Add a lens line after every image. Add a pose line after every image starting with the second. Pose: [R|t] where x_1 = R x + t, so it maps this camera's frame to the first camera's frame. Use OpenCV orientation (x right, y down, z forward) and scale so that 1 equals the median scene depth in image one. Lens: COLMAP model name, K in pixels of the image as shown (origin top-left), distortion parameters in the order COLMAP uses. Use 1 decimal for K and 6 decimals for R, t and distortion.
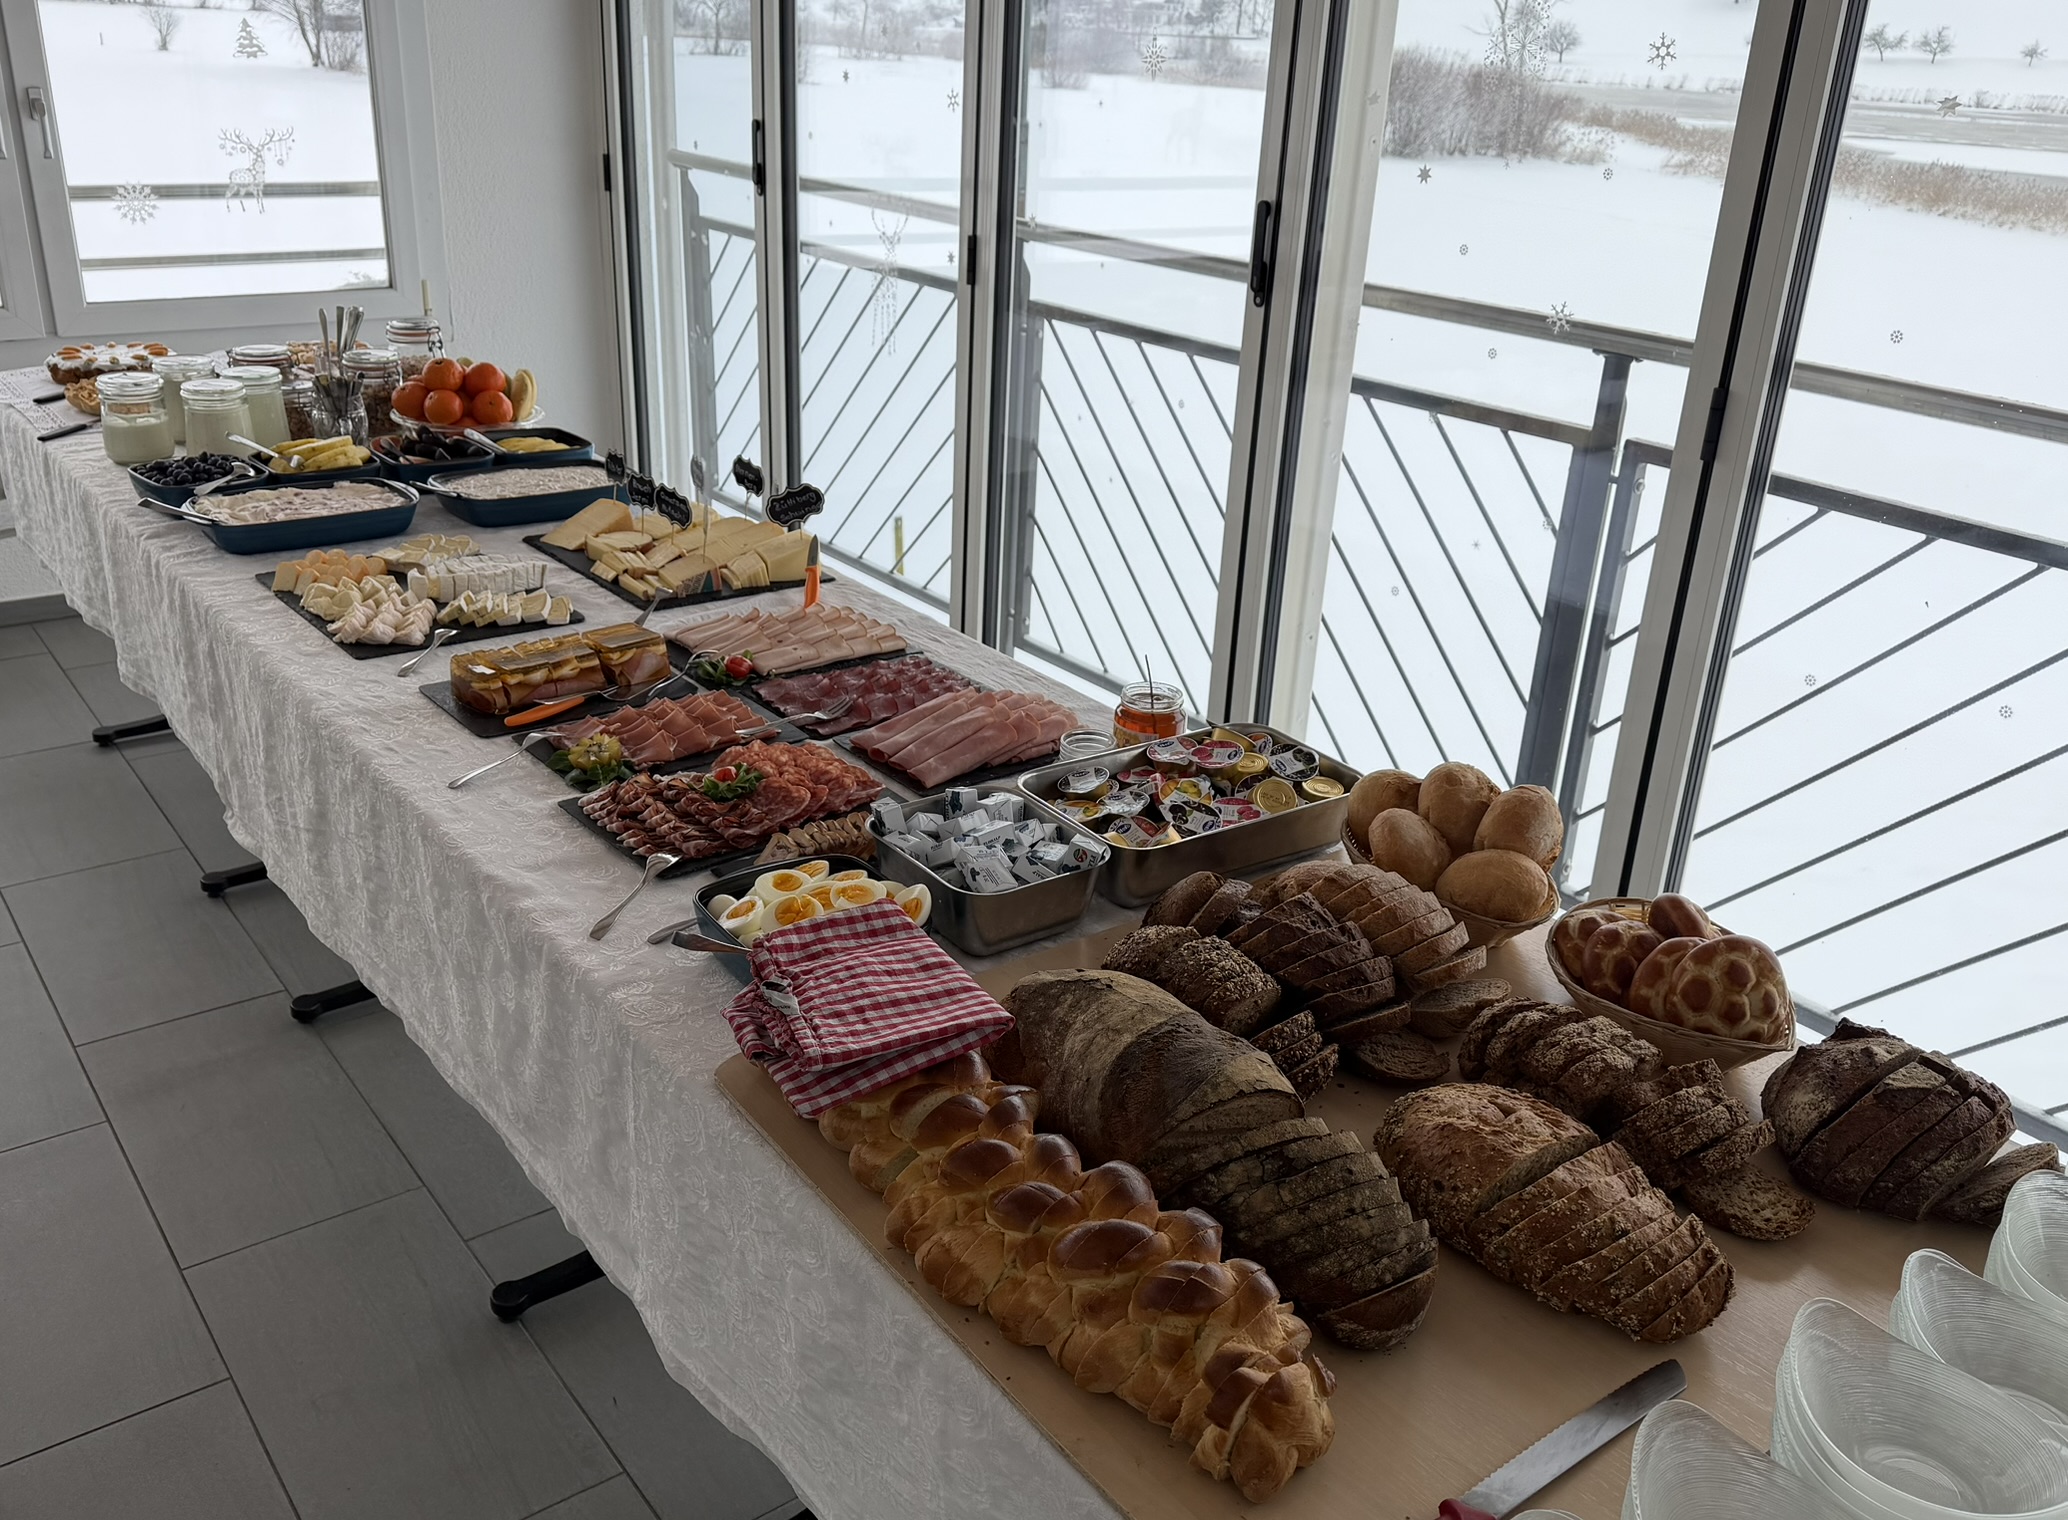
lens RADIAL K [[1733.5, 0, 1033.1], [0, 1733.5, 762.6], [0, 0, 1]] dist [-0.011323, -0.006775]
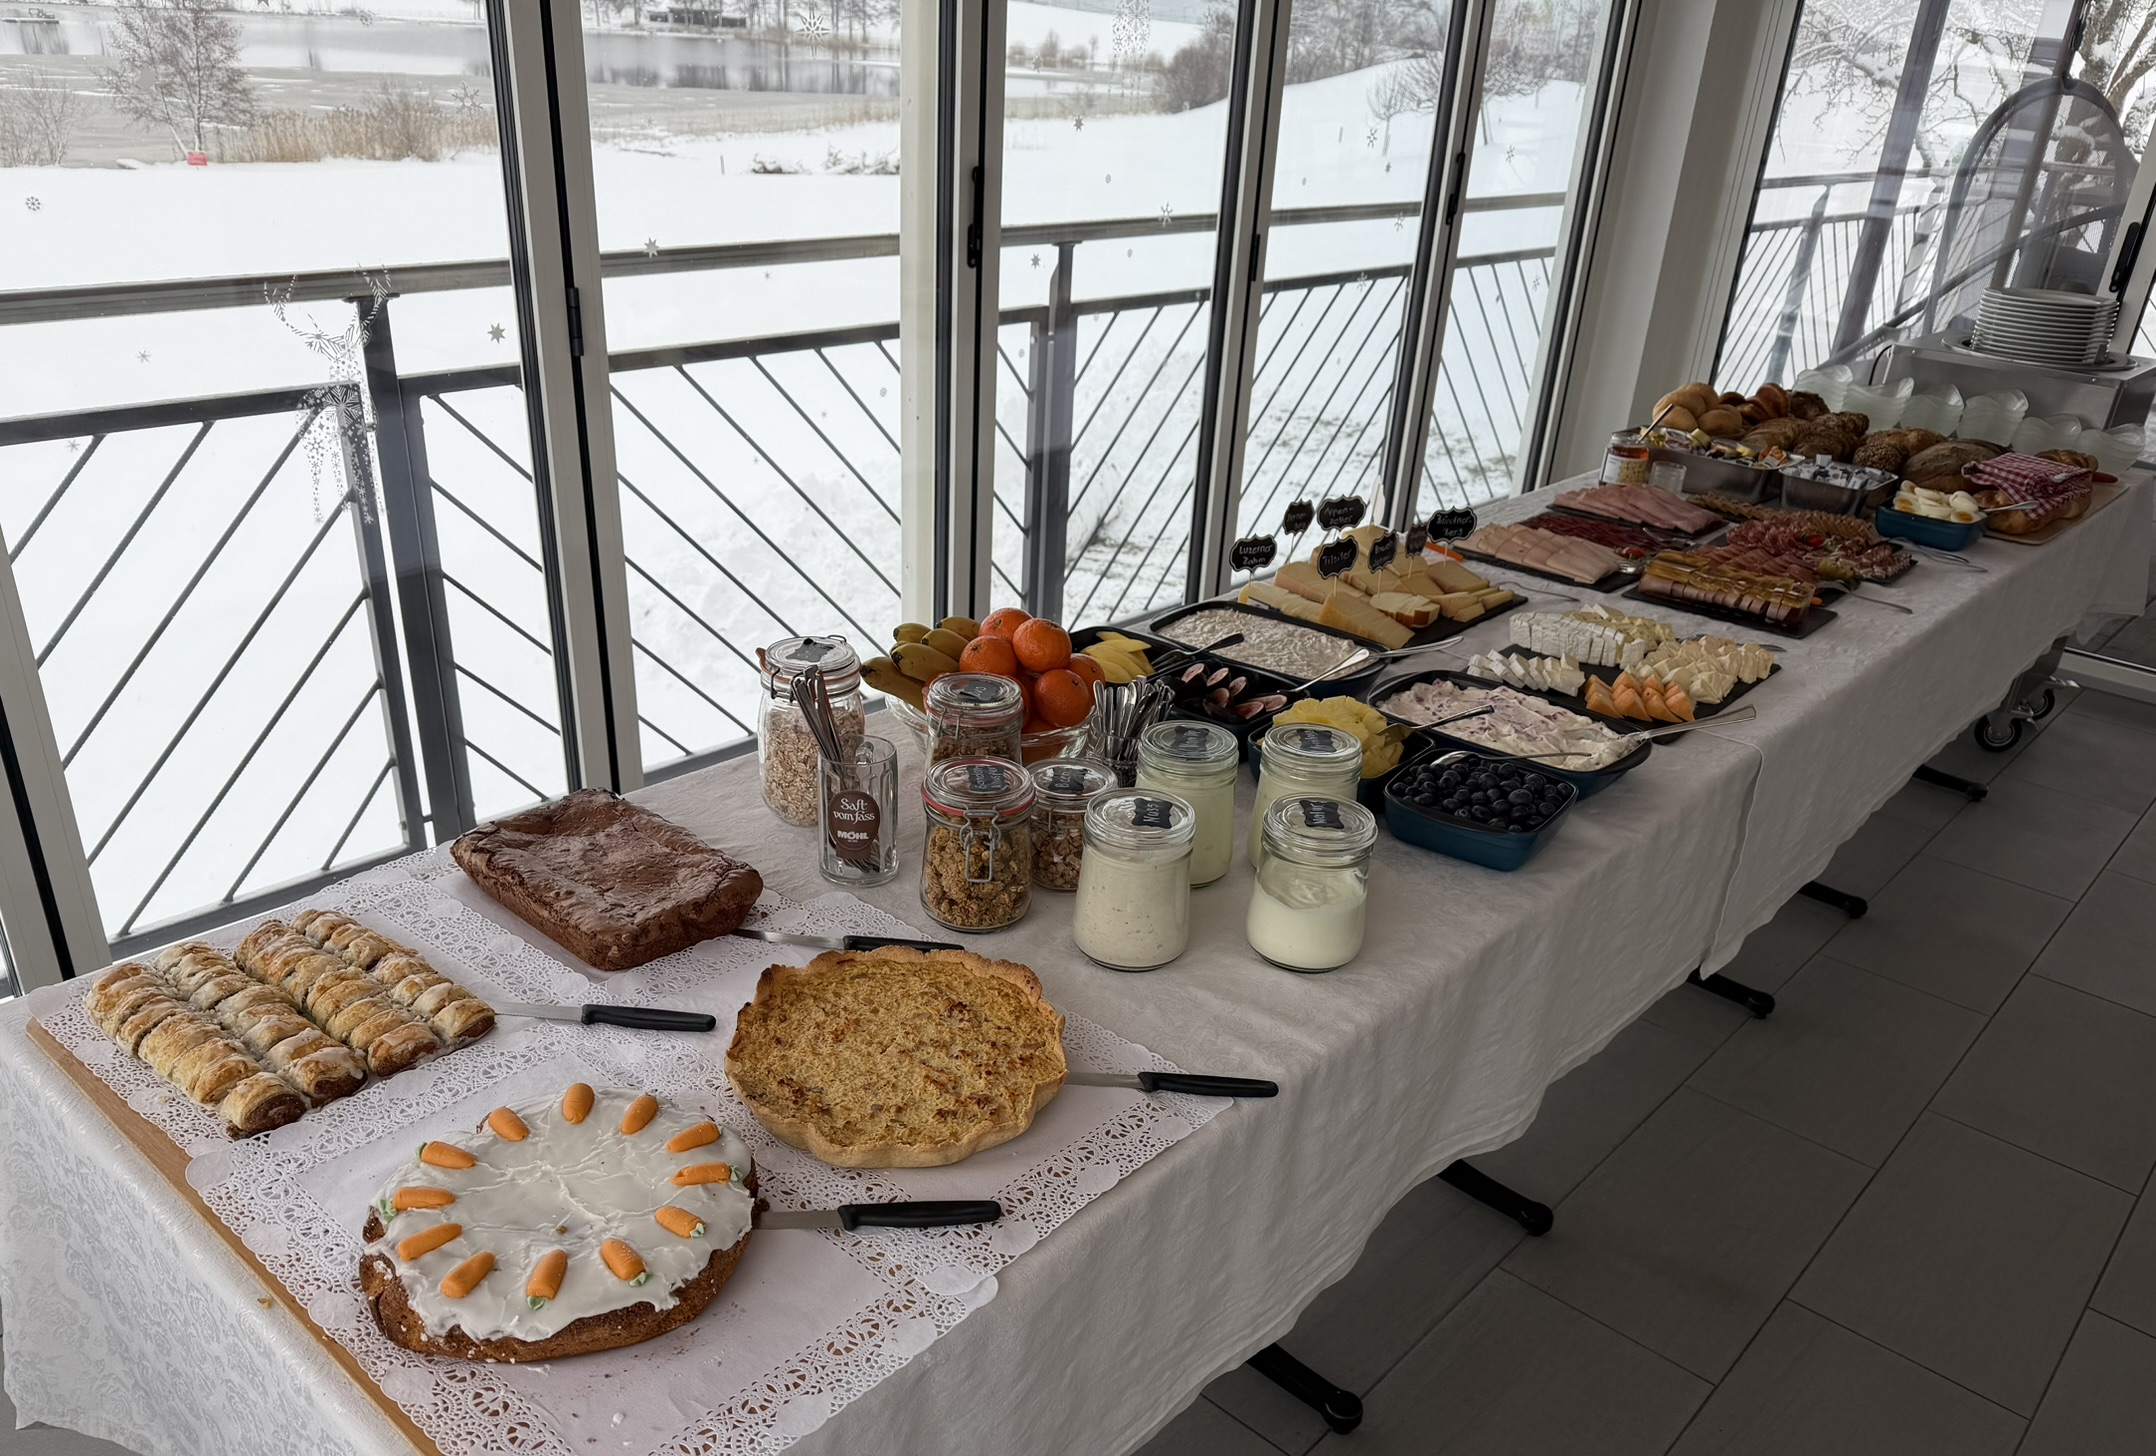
lens RADIAL K [[1497.6, 0, 1073.6], [0, 1497.6, 725.9], [0, 0, 1]] dist [0.007561, 0.001741]
pose [[-0.138335, -0.468262, 0.872694, -0.655186], [0.335333, 0.806974, 0.486154, -0.377741], [-0.931888, 0.359895, 0.045391, 0.816106]]
